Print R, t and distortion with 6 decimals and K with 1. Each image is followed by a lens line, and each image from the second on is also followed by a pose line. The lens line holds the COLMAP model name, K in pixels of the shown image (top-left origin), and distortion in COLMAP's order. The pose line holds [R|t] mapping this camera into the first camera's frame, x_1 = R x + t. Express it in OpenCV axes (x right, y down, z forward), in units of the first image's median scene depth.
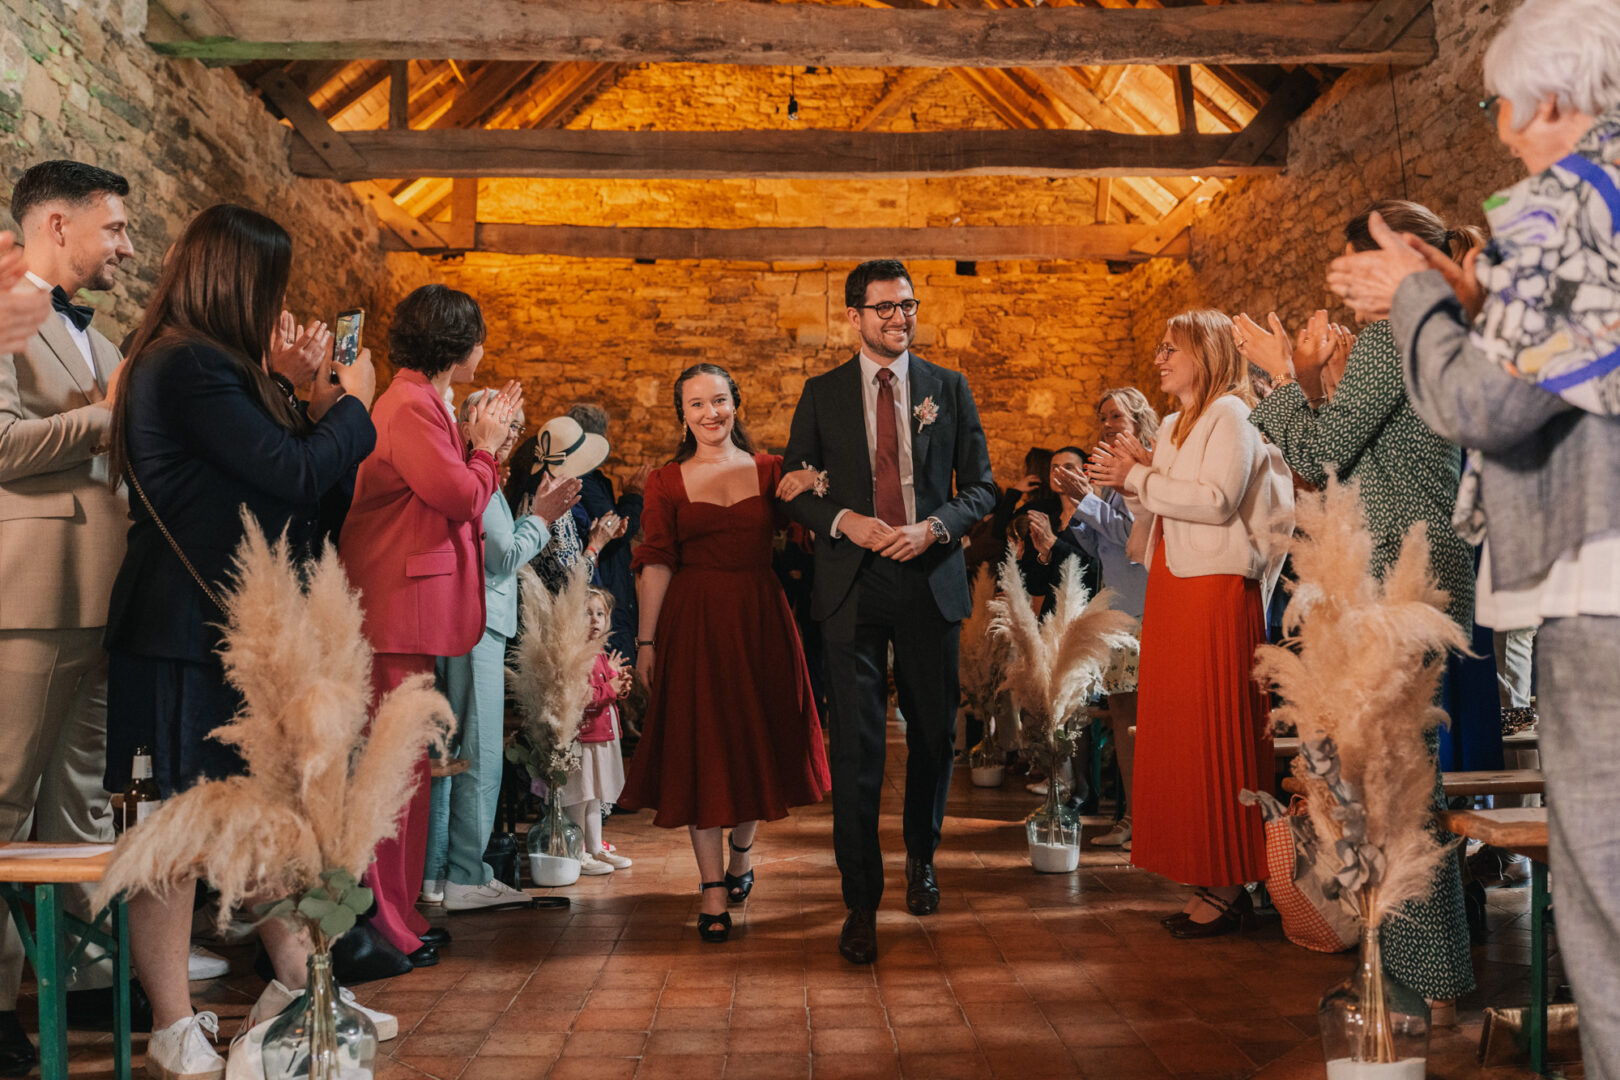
lens RADIAL K [[1372.1, 0, 810.8], [0, 1372.1, 534.1], [0, 0, 1]] dist [-0.067254, -0.003752]
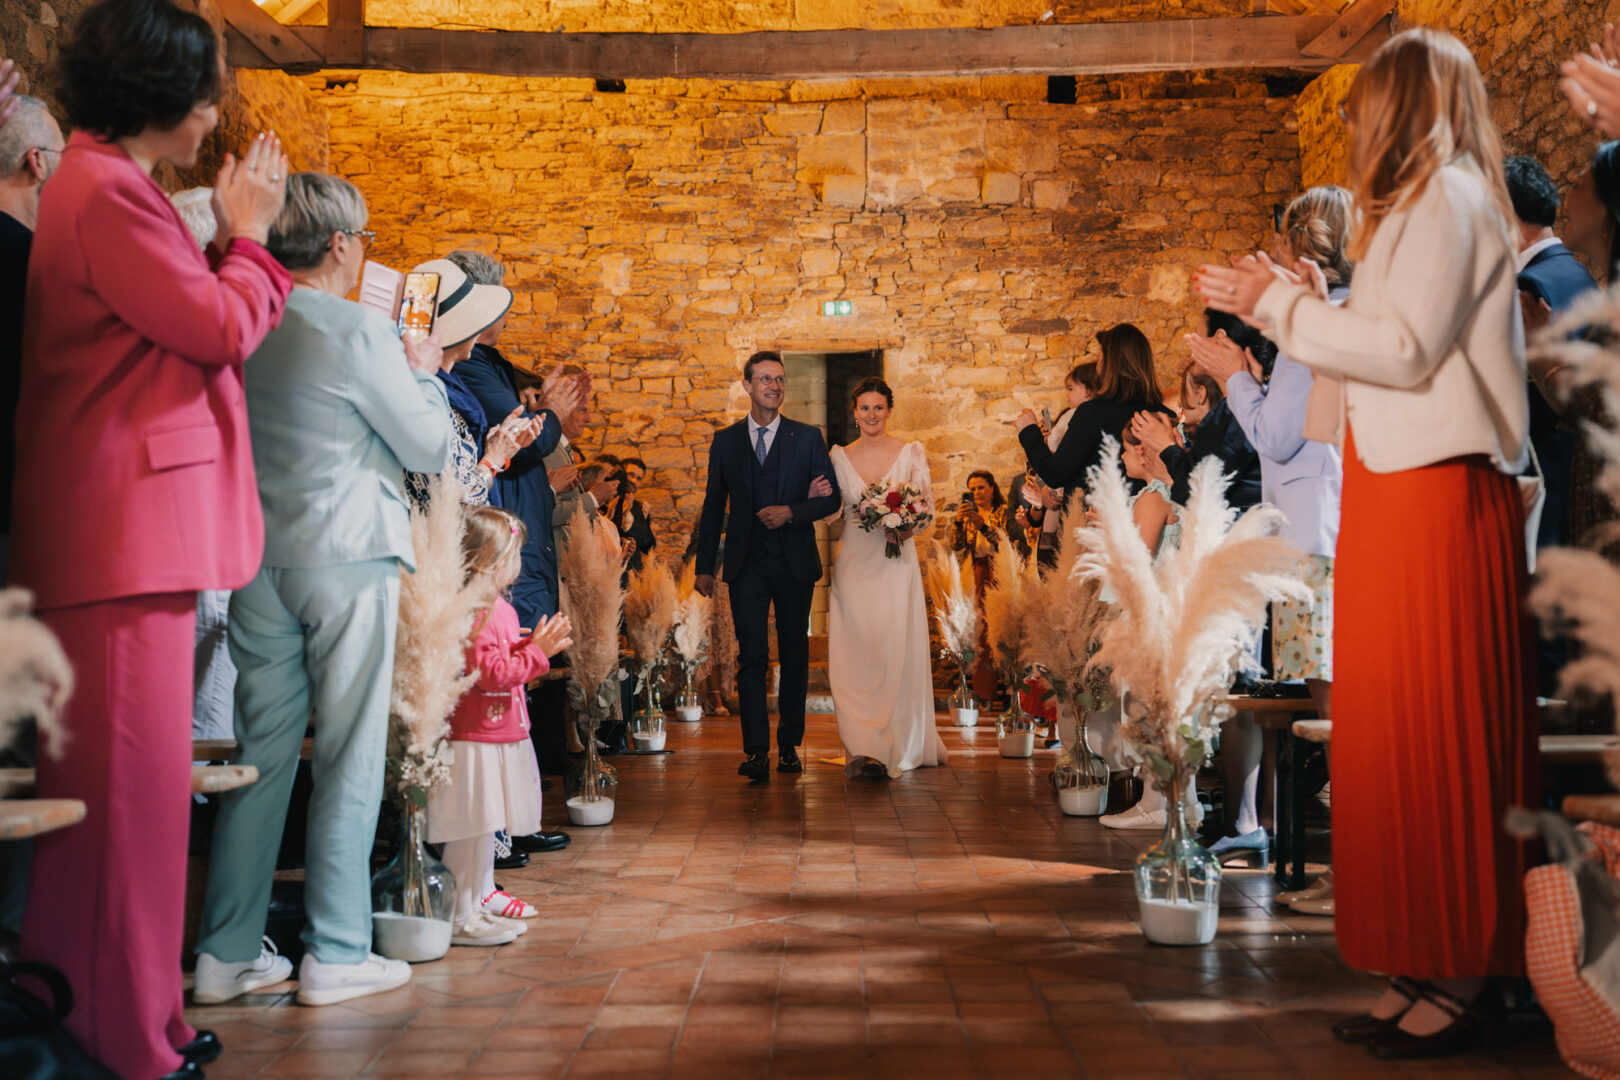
lens RADIAL K [[1762.8, 0, 804.1], [0, 1762.8, 570.2], [0, 0, 1]] dist [0.090179, -0.136081]
pose [[0.999239, -0.003530, -0.038834, 0.018938], [0.005052, 0.999220, 0.039160, 0.019873], [0.038665, -0.039326, 0.998478, 0.086789]]
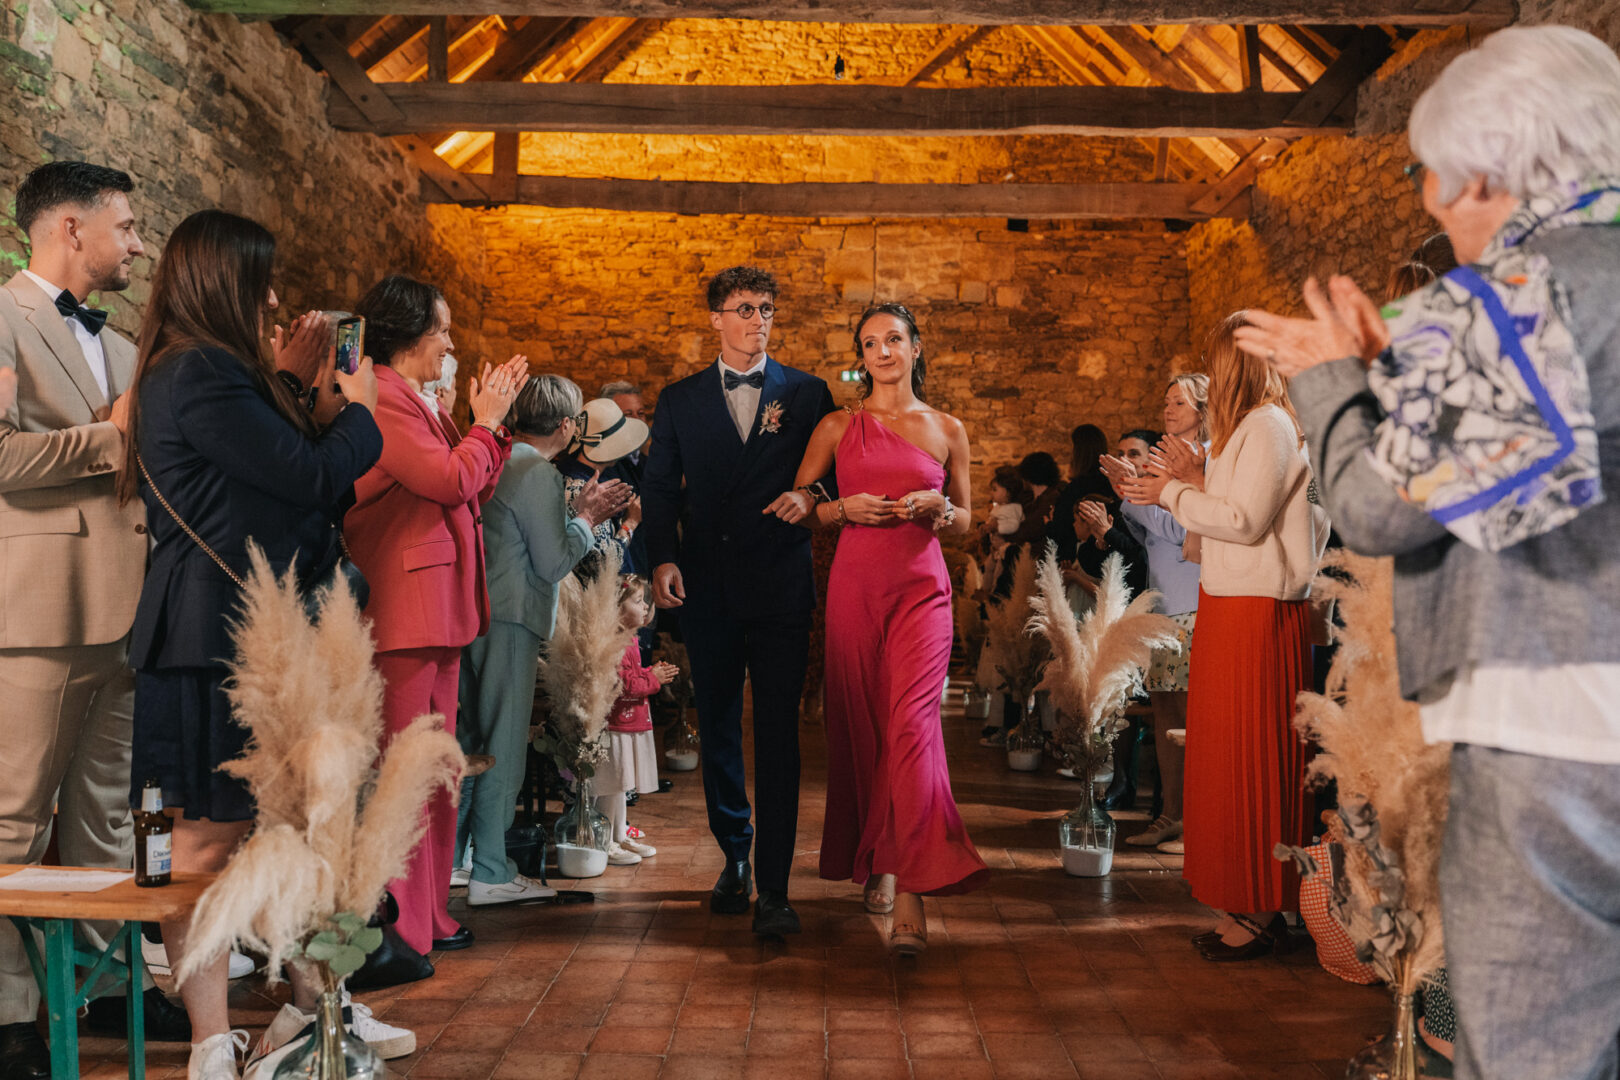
lens RADIAL K [[1376.5, 0, 804.3], [0, 1376.5, 549.1], [0, 0, 1]] dist [-0.066160, -0.006013]
pose [[0.999044, 0.019179, -0.039292, 0.005300], [-0.016870, 0.998158, 0.058277, -0.022681], [0.040337, -0.057558, 0.997527, 0.011521]]
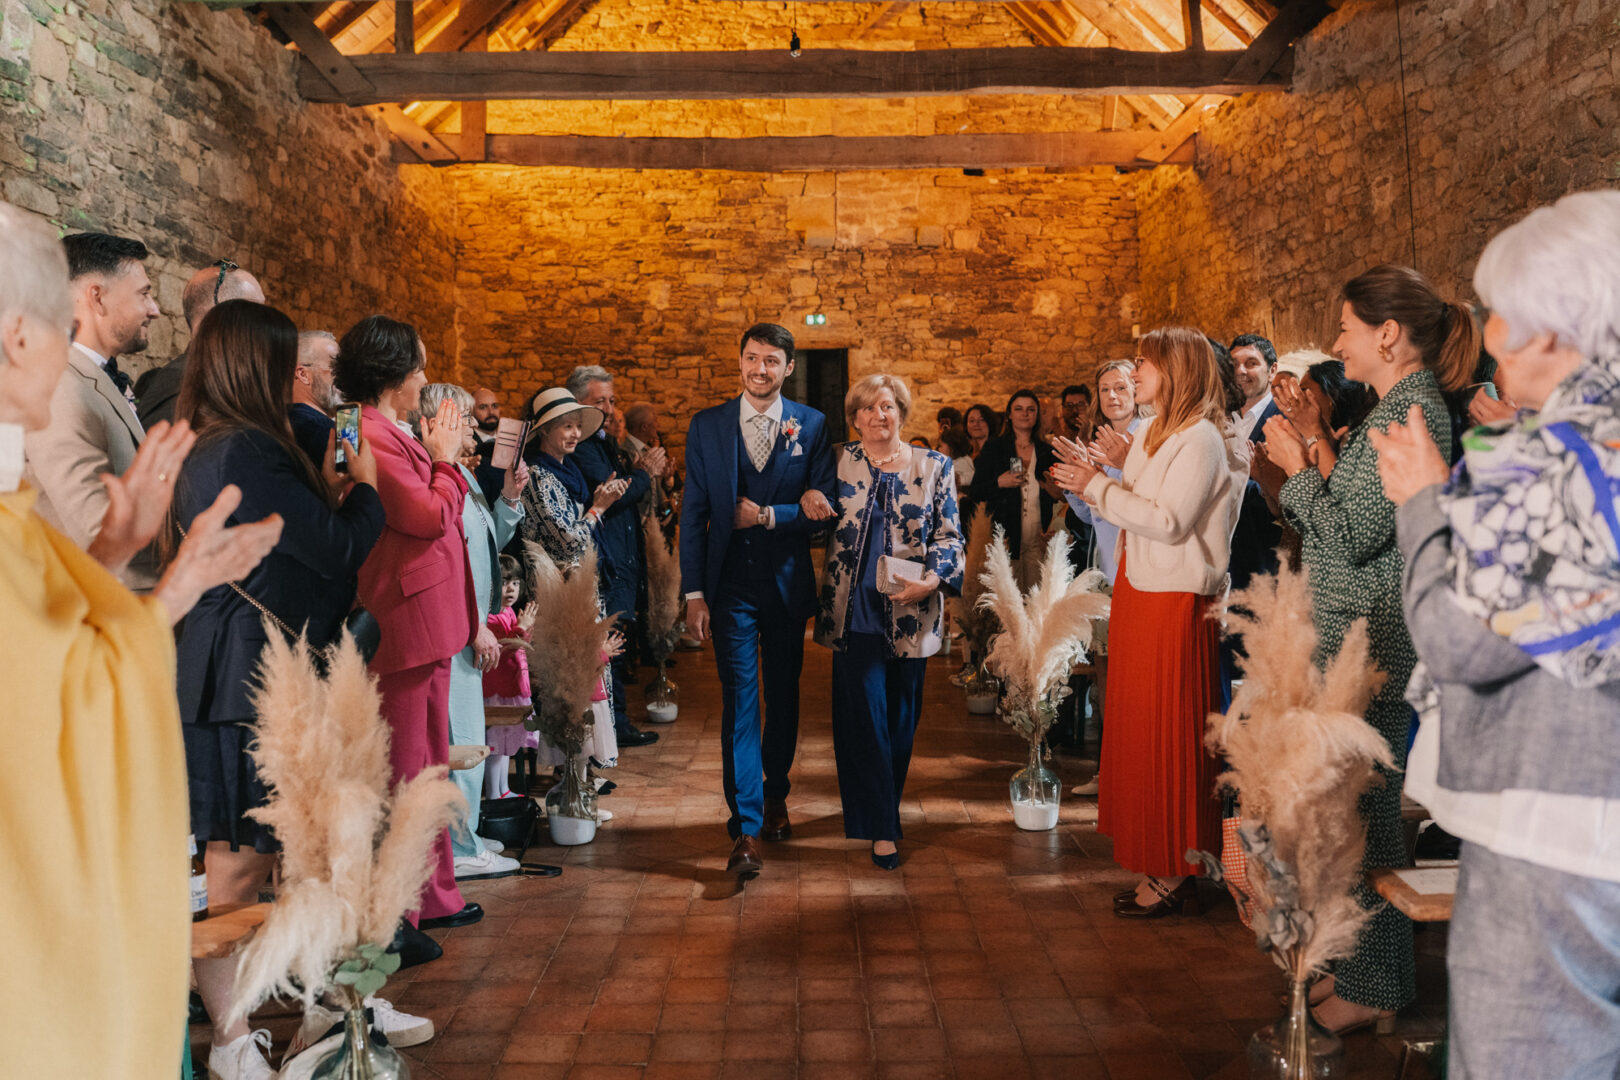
lens RADIAL K [[1341.7, 0, 814.4], [0, 1341.7, 533.4], [0, 0, 1]] dist [-0.073324, 0.006619]
pose [[0.999928, -0.002241, -0.011774, 0.009434], [0.003675, 0.992366, 0.123272, -0.062755], [0.011408, -0.123306, 0.992303, -0.010228]]
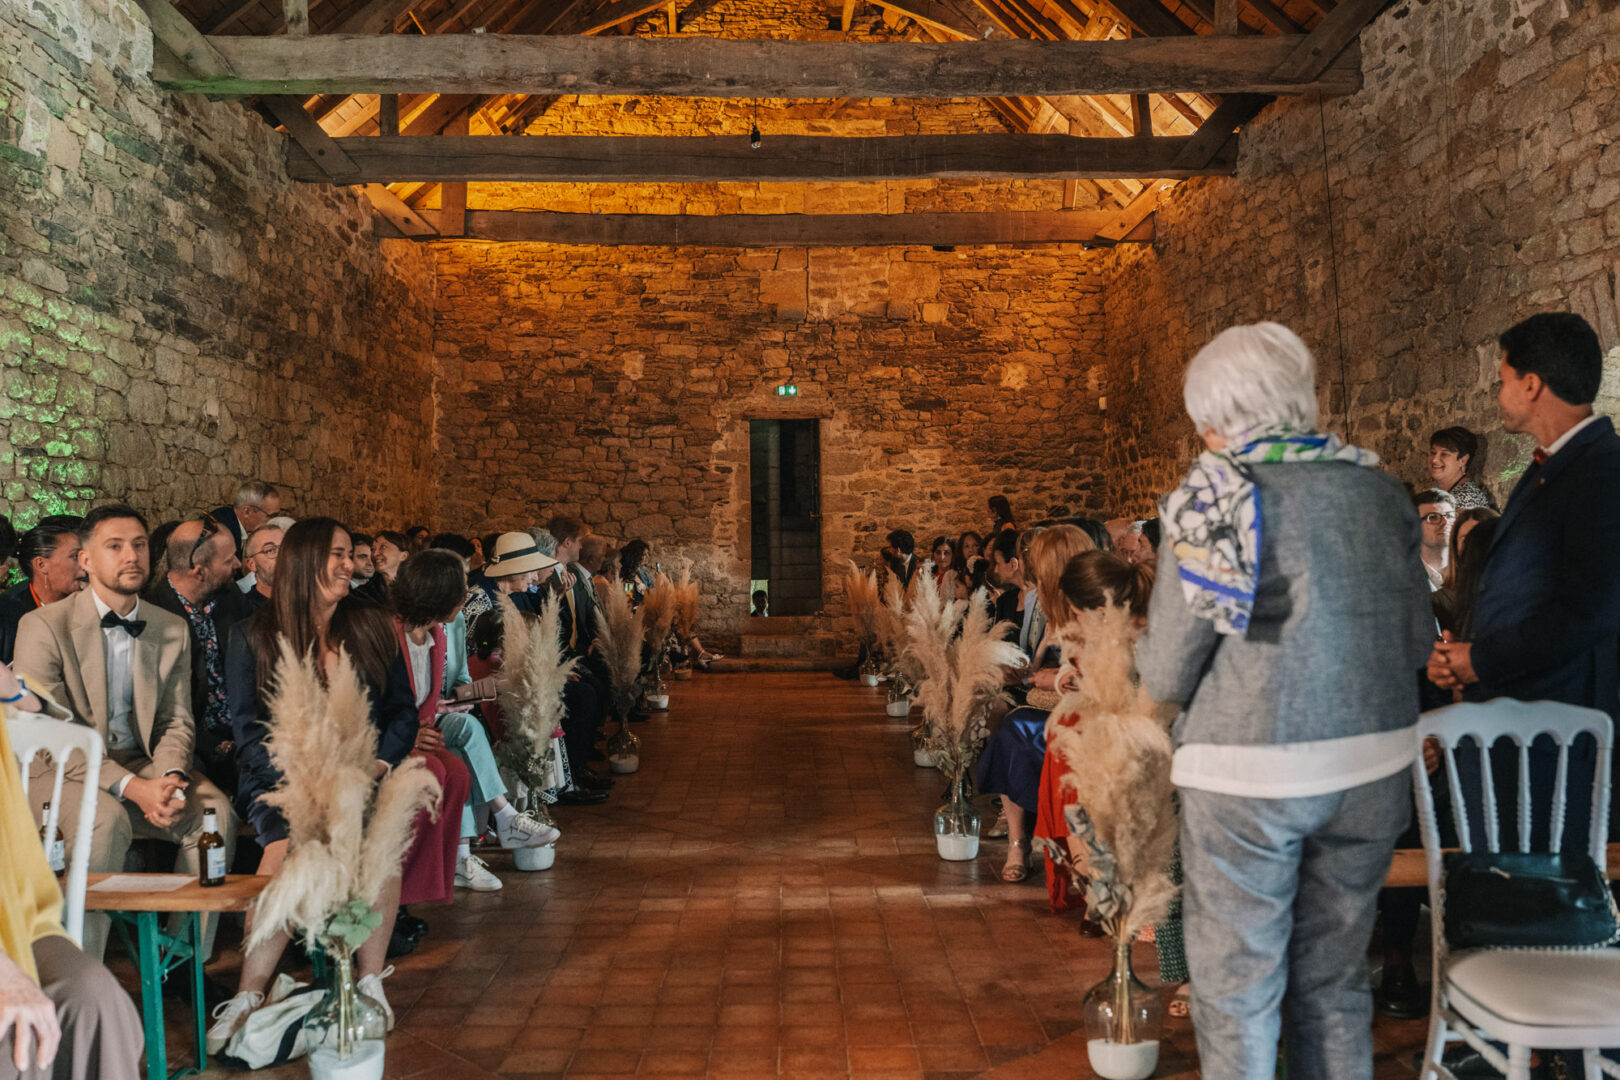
lens RADIAL K [[1439.9, 0, 817.7], [0, 1439.9, 536.1], [0, 0, 1]] dist [-0.067611, -0.005893]
pose [[0.999959, 0.001921, -0.008848, 0.037678], [-0.001303, 0.997593, 0.069330, -0.063631], [0.008960, -0.069316, 0.997555, -0.117948]]
